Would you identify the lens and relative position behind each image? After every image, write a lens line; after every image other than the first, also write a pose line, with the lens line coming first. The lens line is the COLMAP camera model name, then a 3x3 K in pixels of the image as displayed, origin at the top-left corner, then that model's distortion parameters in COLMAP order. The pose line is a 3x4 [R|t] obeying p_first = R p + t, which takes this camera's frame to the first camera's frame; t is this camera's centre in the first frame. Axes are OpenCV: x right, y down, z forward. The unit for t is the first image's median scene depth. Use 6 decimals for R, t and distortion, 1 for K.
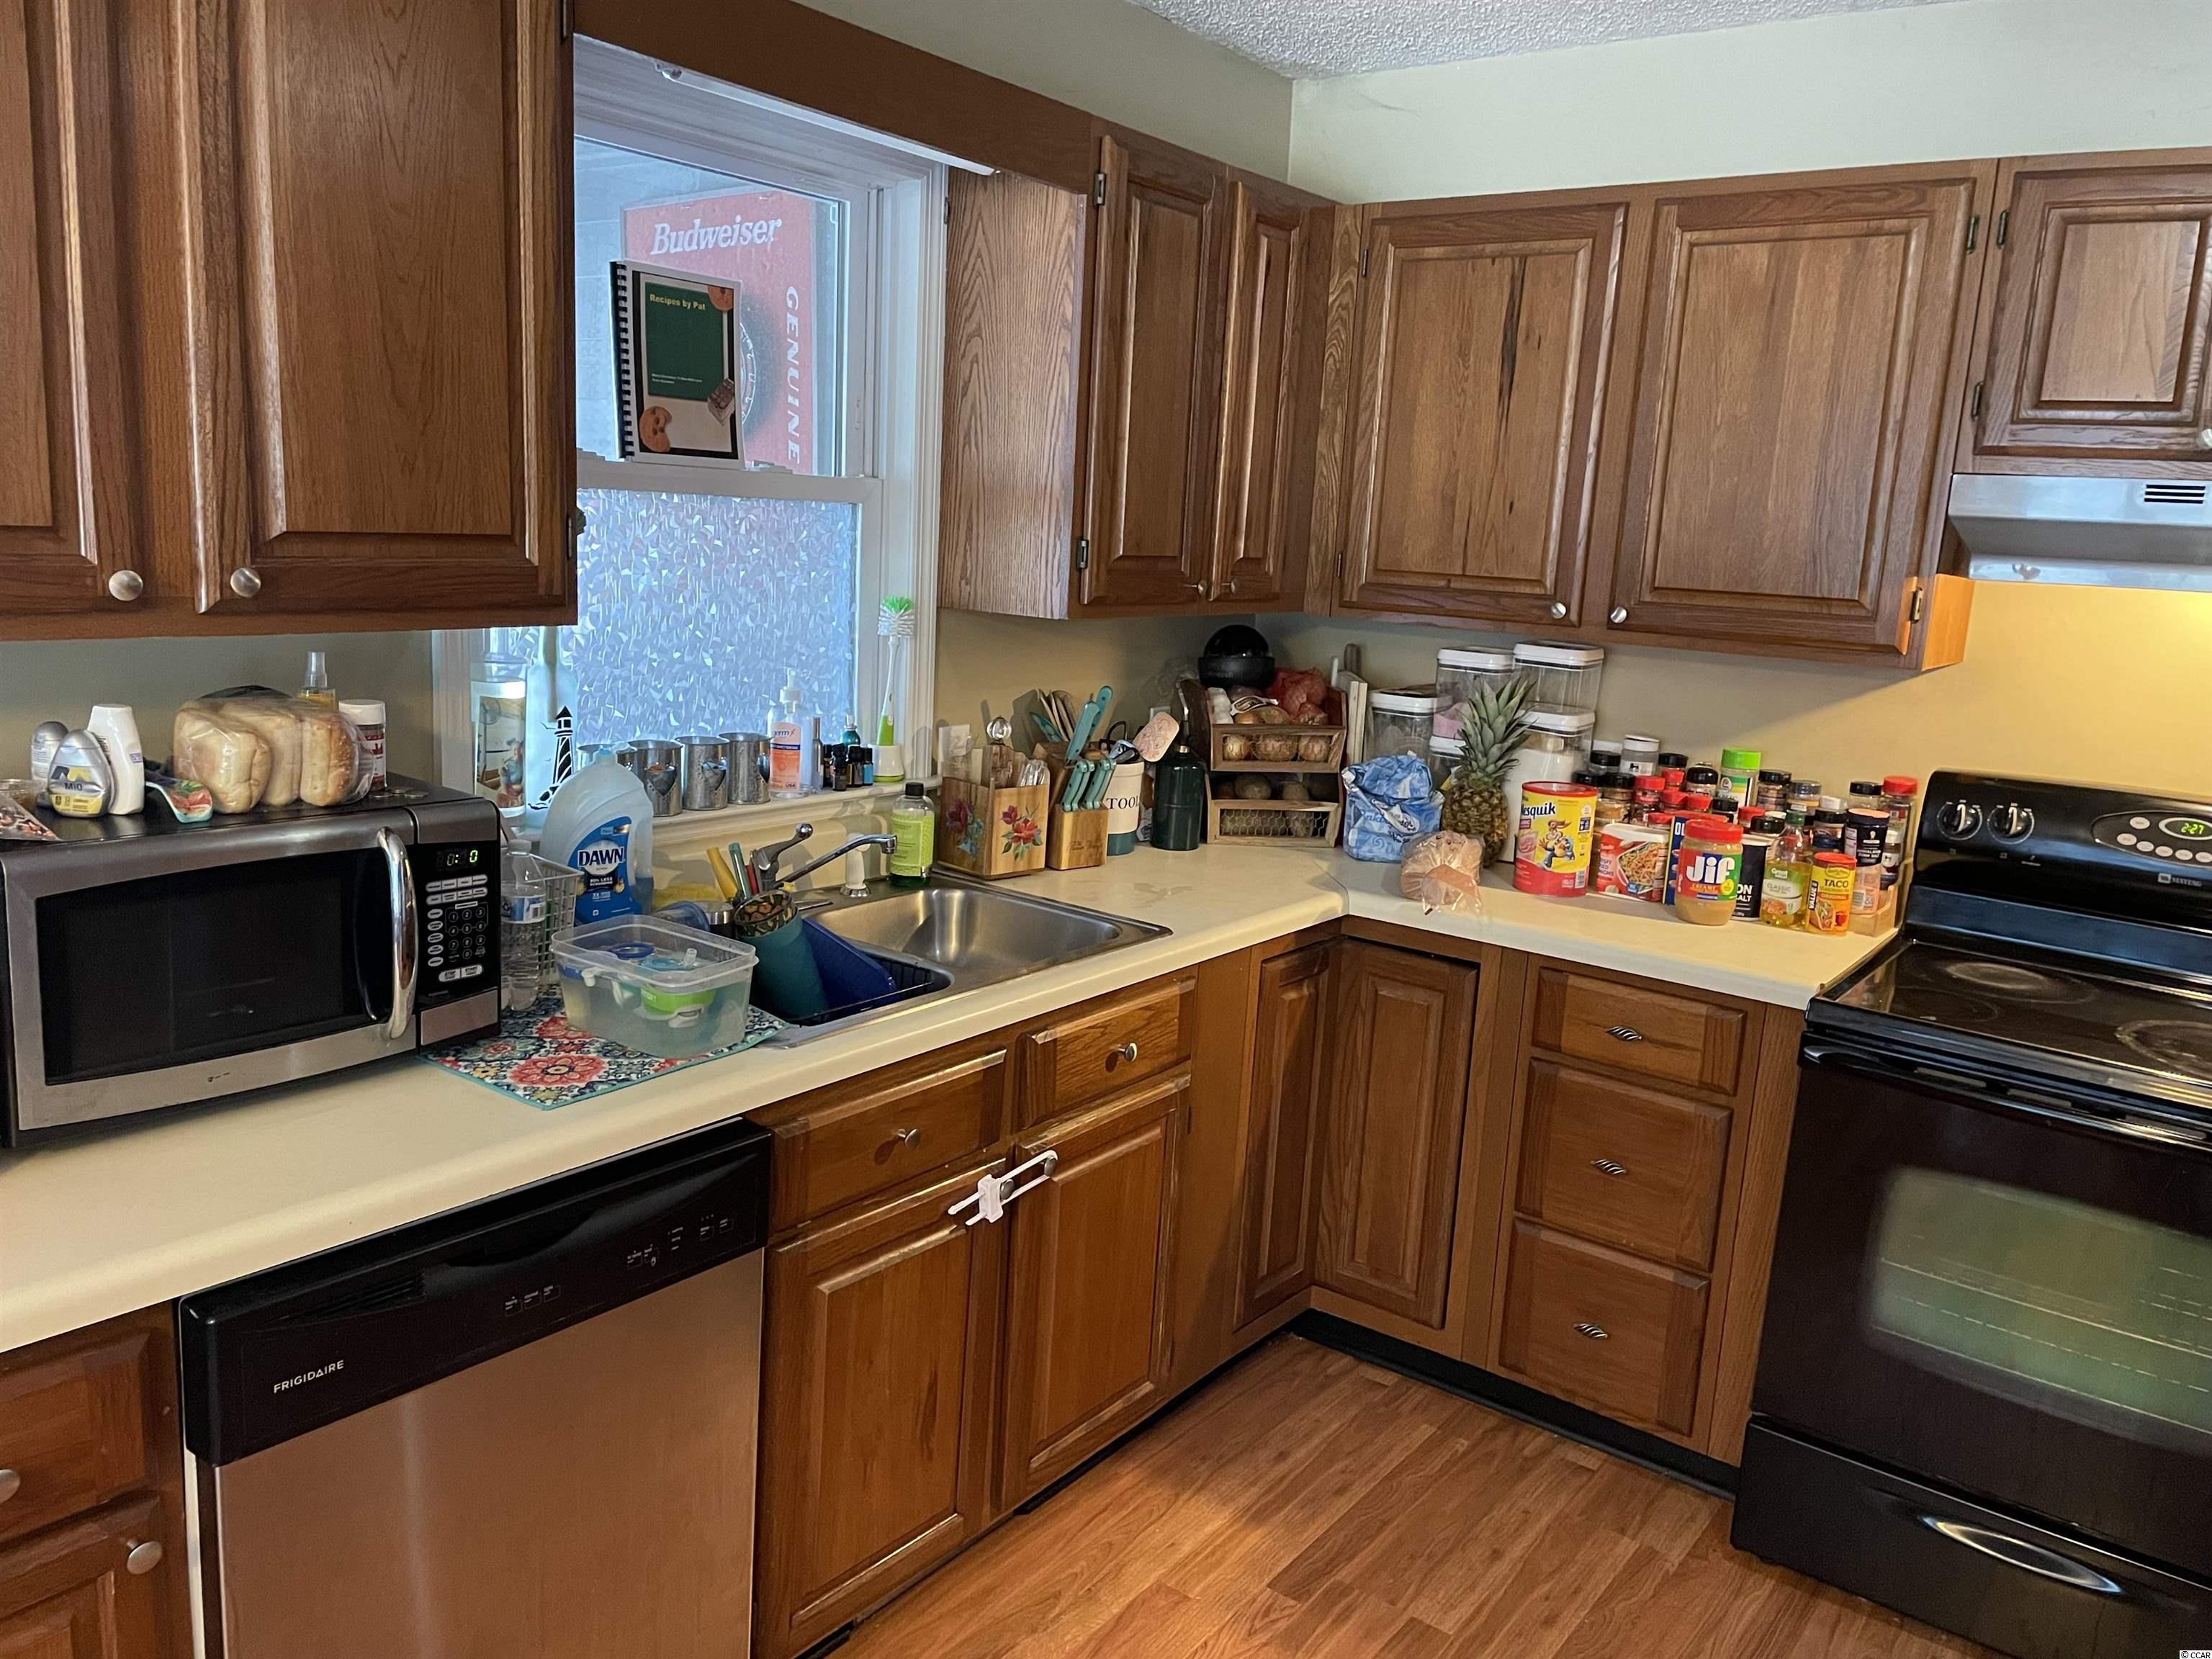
lens RADIAL K [[1660.8, 0, 1109.3], [0, 1660.8, 839.0], [0, 0, 1]] dist [0.101370, -0.135708]
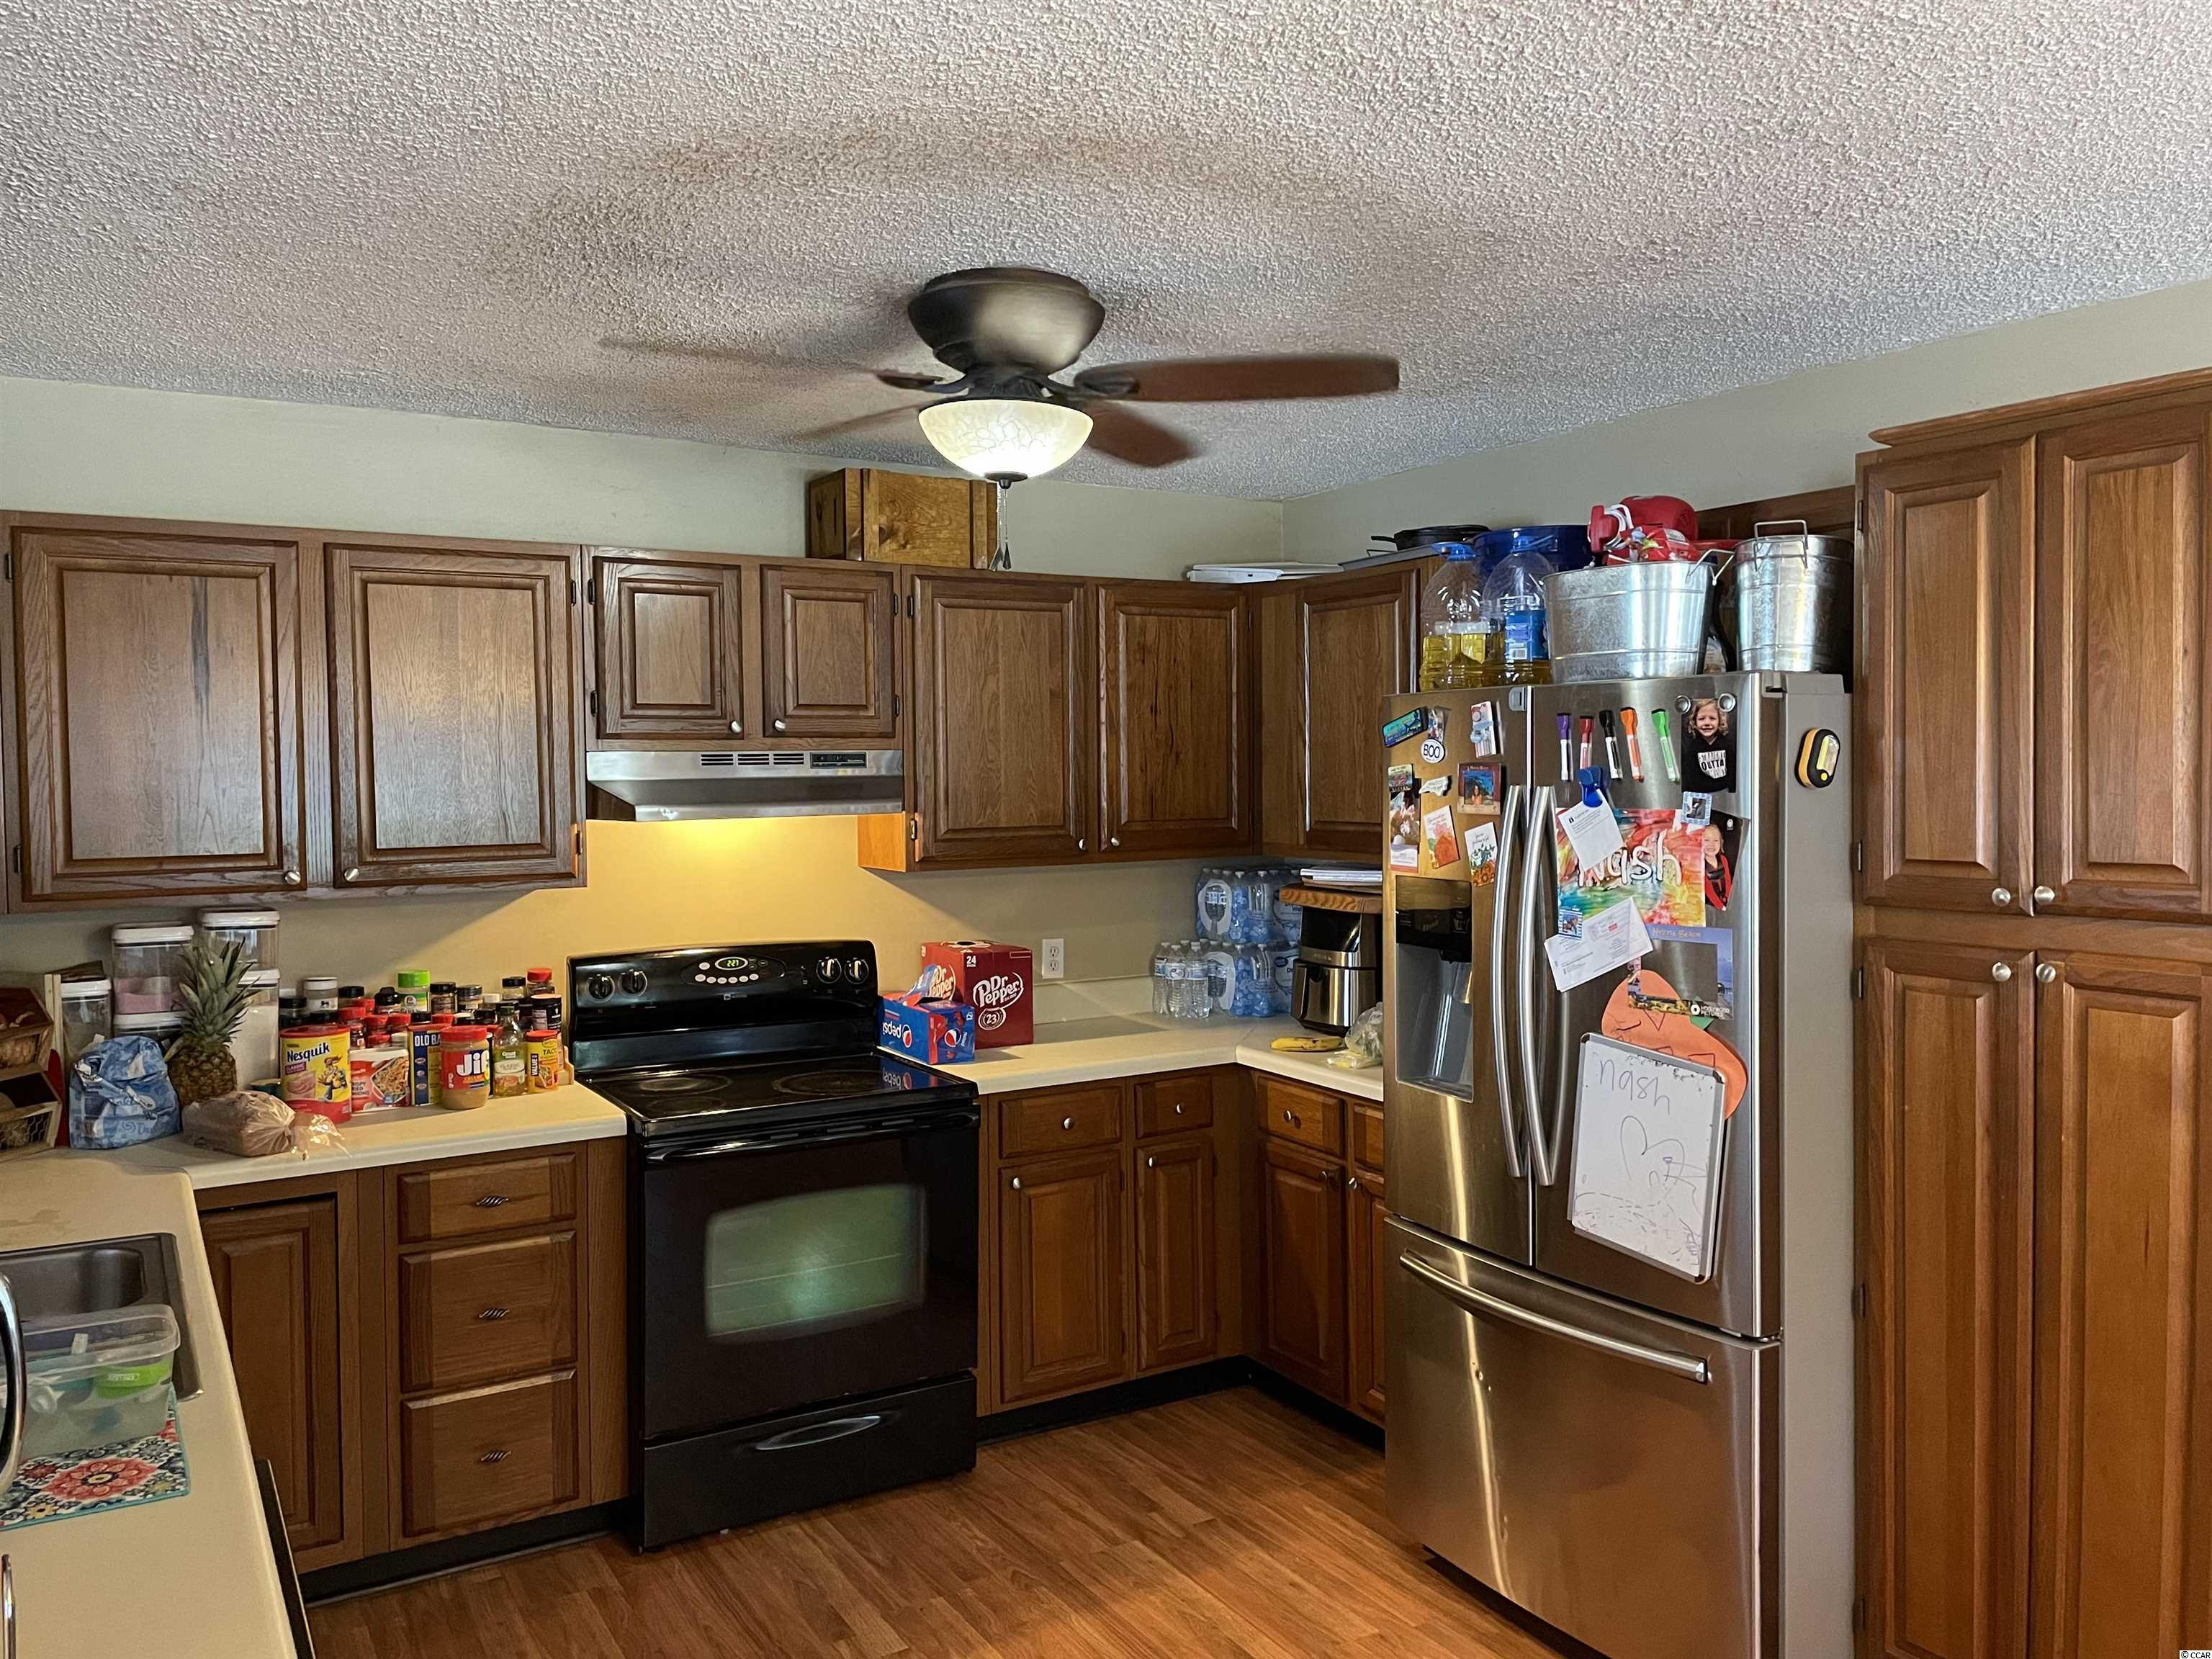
lens RADIAL K [[1660.8, 0, 1109.3], [0, 1660.8, 839.0], [0, 0, 1]] dist [0.101370, -0.135708]
pose [[0.380125, -0.100531, 0.919455, -0.609774], [0.212366, 0.977005, 0.019025, -0.069542], [-0.900225, 0.188029, 0.392734, 0.042229]]
